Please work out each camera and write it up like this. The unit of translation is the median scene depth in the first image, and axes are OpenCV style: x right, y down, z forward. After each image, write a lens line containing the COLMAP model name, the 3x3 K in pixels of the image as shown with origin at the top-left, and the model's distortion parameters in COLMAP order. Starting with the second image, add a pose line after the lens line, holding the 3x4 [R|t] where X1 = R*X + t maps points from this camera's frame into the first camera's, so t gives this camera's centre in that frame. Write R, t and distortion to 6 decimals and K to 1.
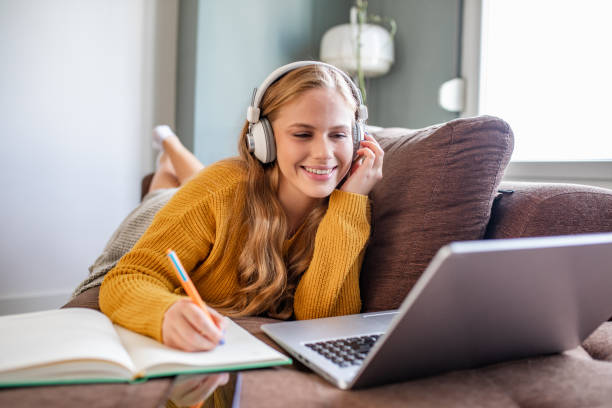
lens RADIAL K [[662.2, 0, 306.0], [0, 662.2, 204.0], [0, 0, 1]] dist [0.051332, 0.029971]
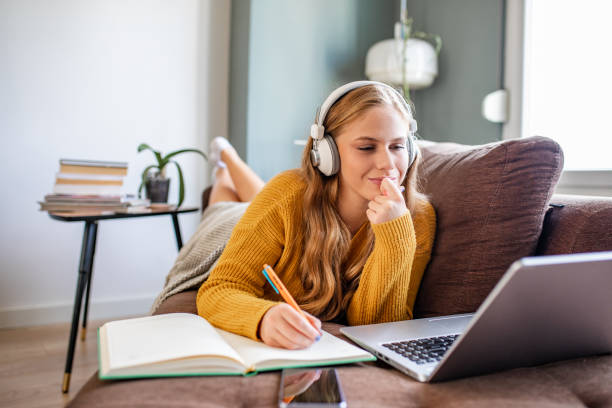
lens RADIAL K [[664.7, 0, 314.0], [0, 664.7, 205.5], [0, 0, 1]] dist [0.069399, 0.007583]
pose [[0.999186, -0.008084, -0.039530, -0.057416], [0.007868, 0.999953, -0.005599, -0.017527], [0.039574, 0.005283, 0.999203, -0.120778]]
